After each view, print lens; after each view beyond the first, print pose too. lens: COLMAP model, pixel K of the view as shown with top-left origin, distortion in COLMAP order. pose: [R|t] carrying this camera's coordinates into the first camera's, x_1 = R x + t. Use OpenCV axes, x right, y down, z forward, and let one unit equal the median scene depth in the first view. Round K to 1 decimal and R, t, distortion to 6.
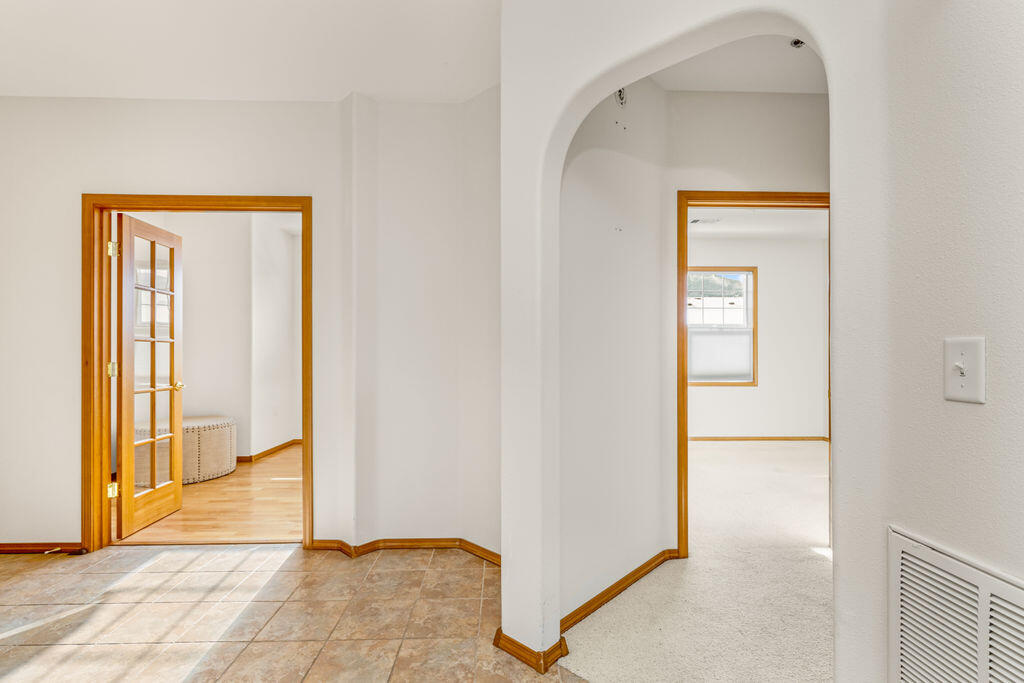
lens RADIAL K [[465.9, 0, 511.7], [0, 465.9, 348.7], [0, 0, 1]] dist [0.004472, 0.000274]
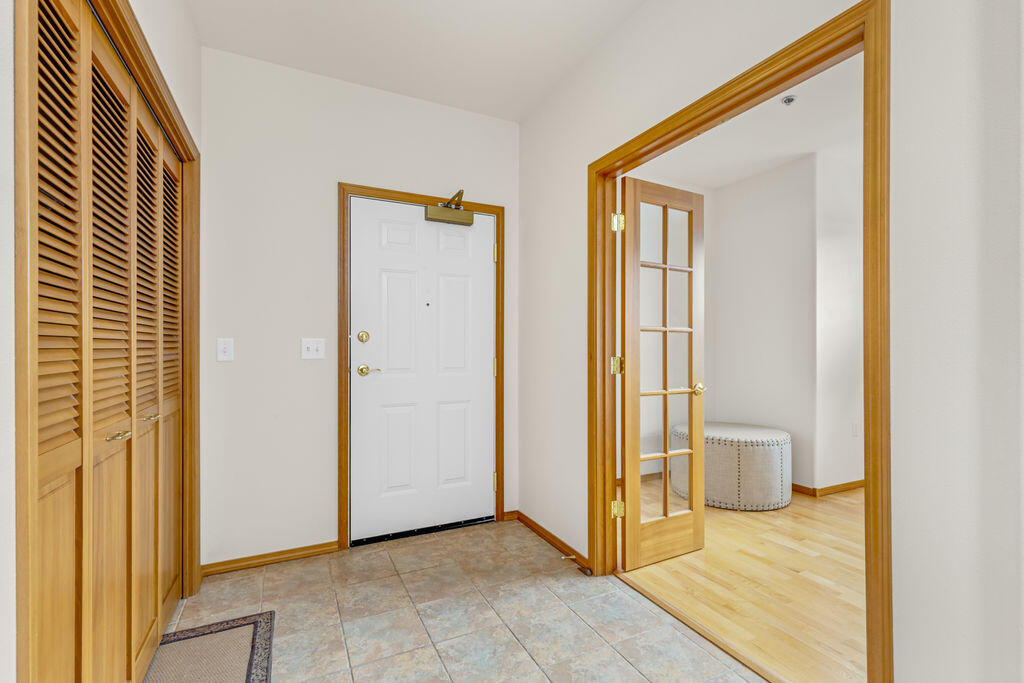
lens RADIAL K [[465.9, 0, 511.4], [0, 465.9, 346.3], [0, 0, 1]] dist [0.004472, 0.000274]
pose [[0.420396, 0.002619, -0.907337, -0.161306], [0.003388, 0.999984, 0.004456, 0.005536], [0.907335, -0.004948, 0.420380, 0.441223]]
